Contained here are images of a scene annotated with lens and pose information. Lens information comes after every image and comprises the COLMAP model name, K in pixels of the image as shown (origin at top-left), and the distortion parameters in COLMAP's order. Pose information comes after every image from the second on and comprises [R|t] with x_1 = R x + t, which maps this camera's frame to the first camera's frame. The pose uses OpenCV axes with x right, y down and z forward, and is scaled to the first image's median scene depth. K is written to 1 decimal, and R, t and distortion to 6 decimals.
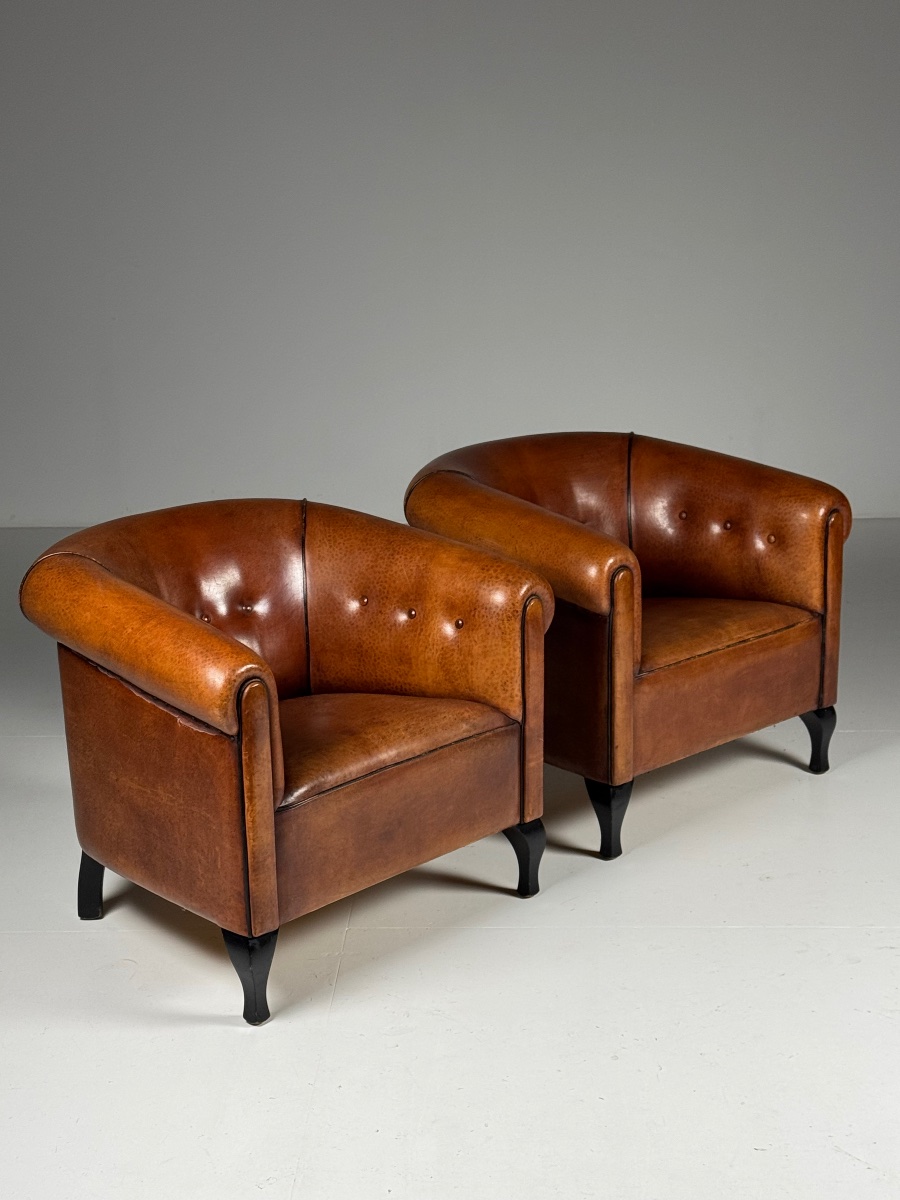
lens RADIAL K [[1959.9, 0, 473.4], [0, 1959.9, 612.0], [0, 0, 1]] dist [0.150365, 0.000000]
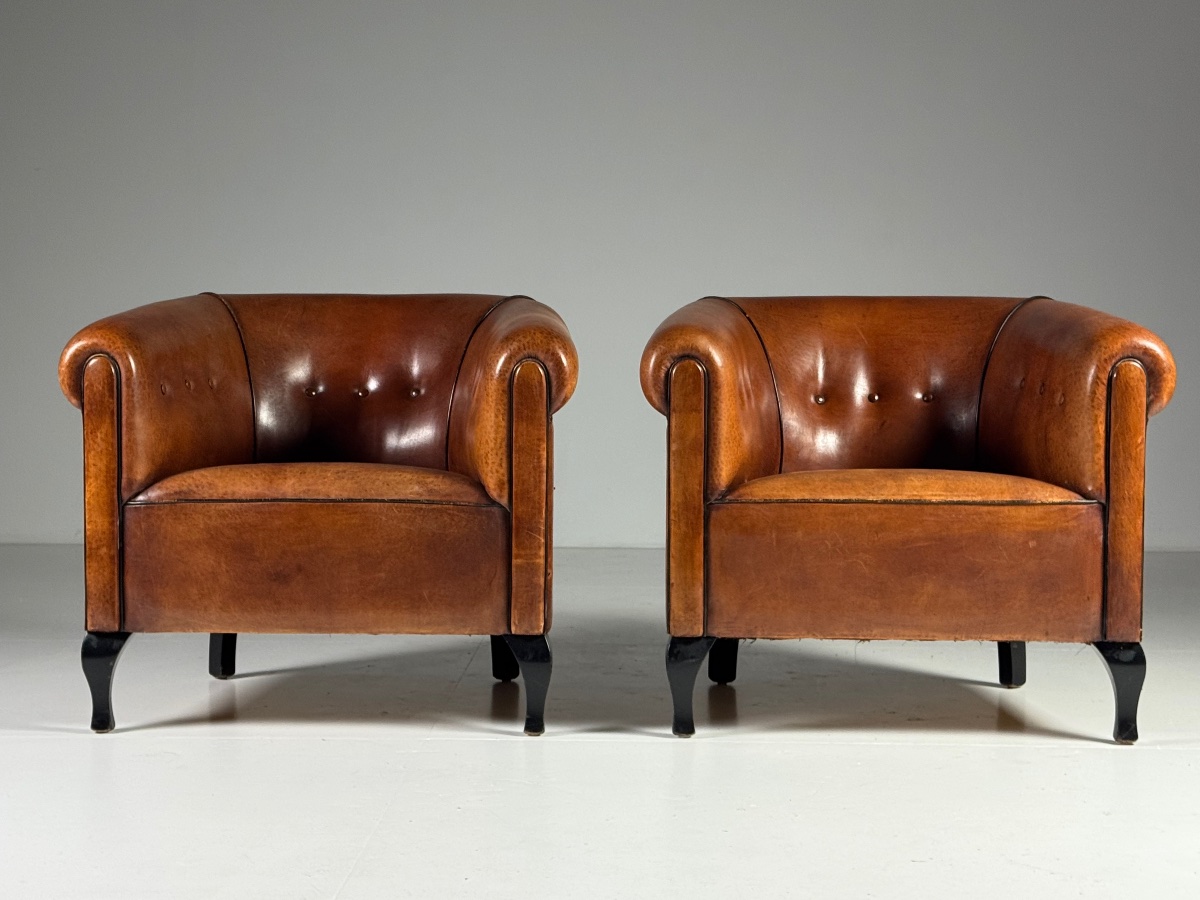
lens RADIAL K [[2128.7, 0, 599.5], [0, 2128.7, 452.4], [0, 0, 1]] dist [0.168841, 0.000000]
pose [[0.671741, 0.070789, -0.737396, 0.730886], [-0.213515, 0.971682, -0.101224, 0.117685], [0.709349, 0.225442, 0.667833, 0.399683]]
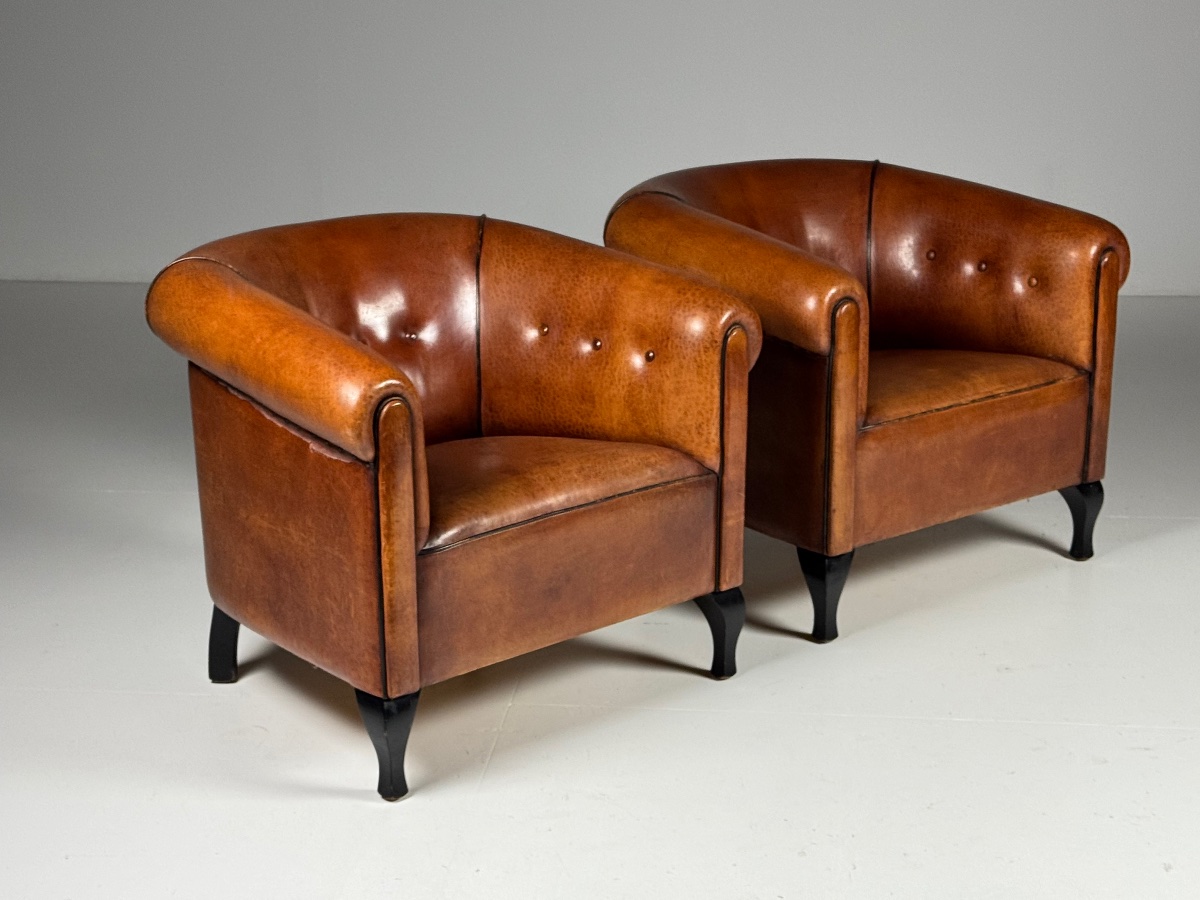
lens RADIAL K [[2146.9, 0, 596.7], [0, 2146.9, 460.6], [0, 0, 1]] dist [0.145158, 0.000000]
pose [[0.996814, 0.031786, -0.073160, 0.039576], [-0.031104, 0.999462, 0.010435, 0.042426], [0.073452, -0.008126, 0.997266, 0.058624]]
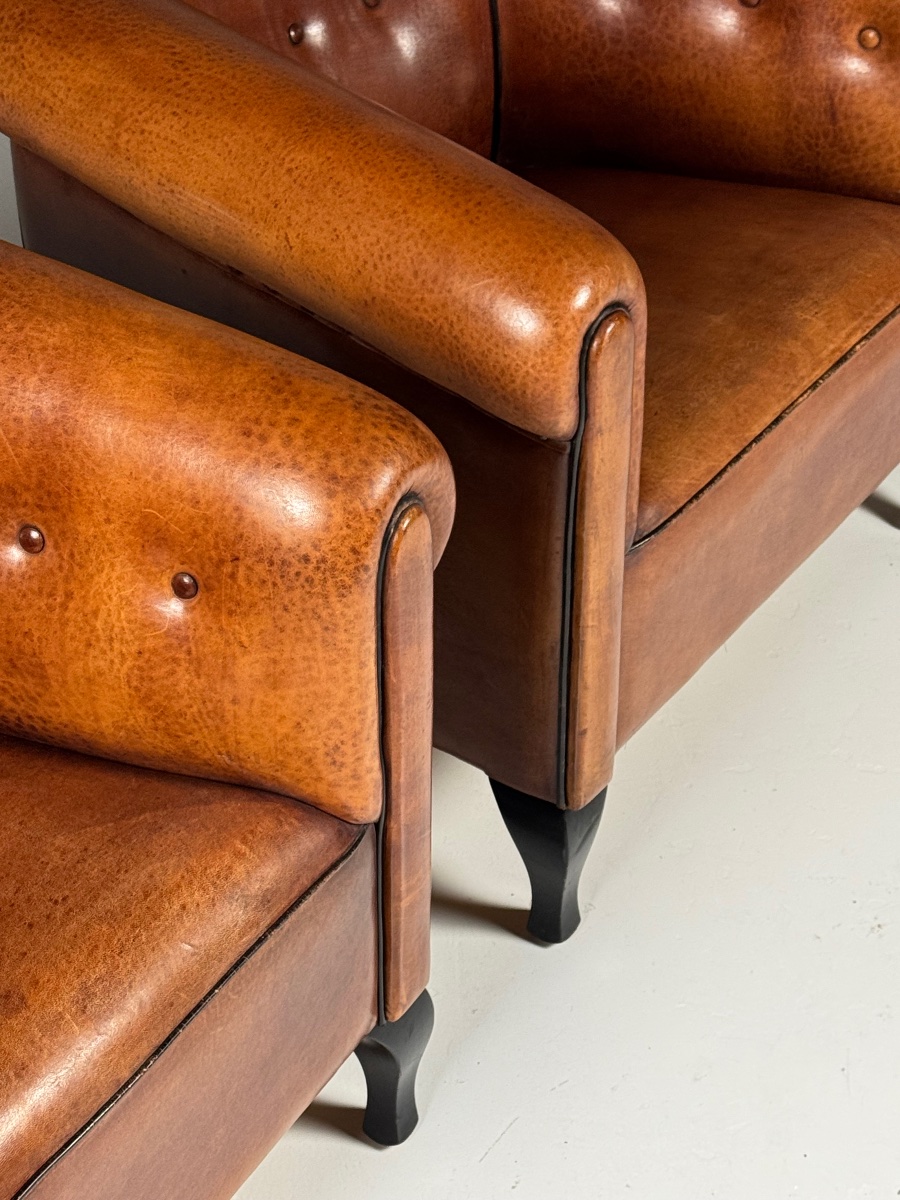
lens RADIAL K [[2520.2, 0, 457.1], [0, 2520.2, 603.5], [0, 0, 1]] dist [0.120839, 0.000000]
pose [[0.978505, -0.111813, 0.173281, -0.036733], [0.035995, 0.919959, 0.390358, -0.157616], [-0.203058, -0.375730, 0.904209, 0.592566]]
